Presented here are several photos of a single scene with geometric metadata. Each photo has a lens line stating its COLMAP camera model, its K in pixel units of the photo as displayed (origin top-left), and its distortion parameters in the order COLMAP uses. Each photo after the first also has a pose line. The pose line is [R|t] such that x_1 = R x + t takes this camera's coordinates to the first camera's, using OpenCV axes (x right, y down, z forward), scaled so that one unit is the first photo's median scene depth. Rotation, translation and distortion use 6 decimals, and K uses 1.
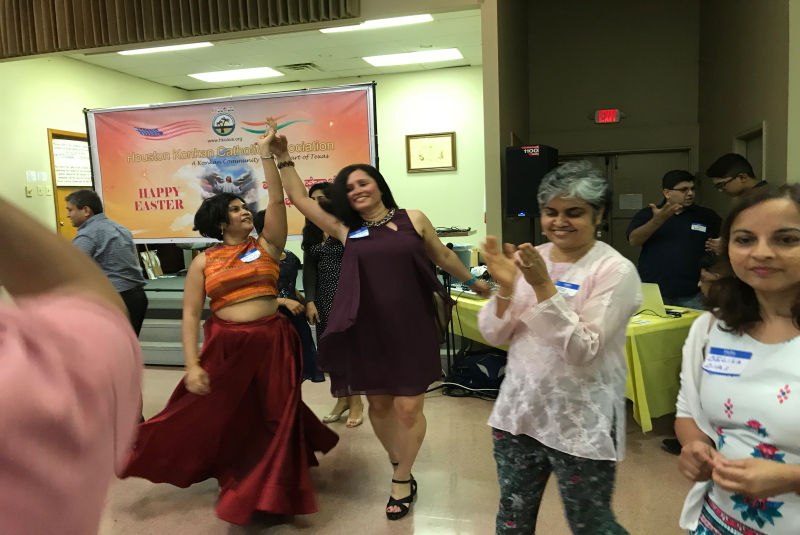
lens RADIAL K [[633.0, 0, 412.8], [0, 633.0, 267.3], [0, 0, 1]] dist [0.025807, -0.023787]
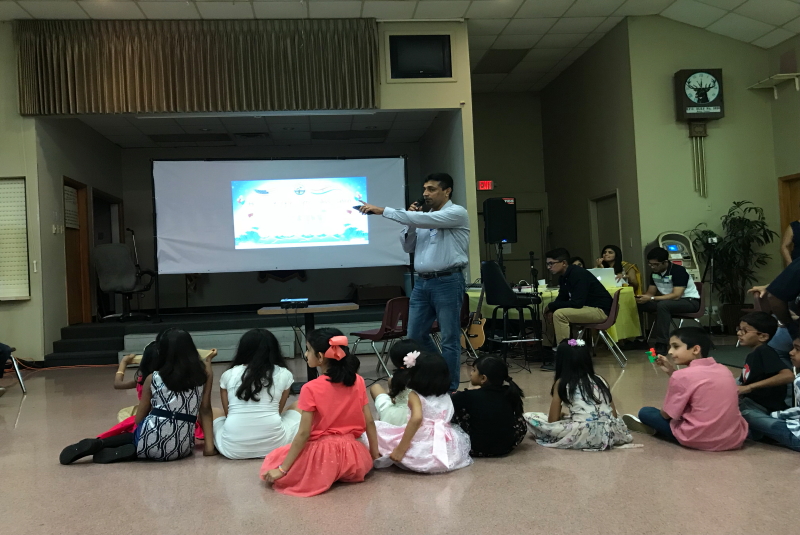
lens RADIAL K [[701.9, 0, 389.5], [0, 701.9, 264.7], [0, 0, 1]] dist [0.002683, 0.011209]
pose [[0.938581, -0.001904, 0.345054, -0.495062], [0.046520, 0.991553, -0.121069, 0.124649], [-0.341909, 0.129685, 0.930742, -0.366676]]
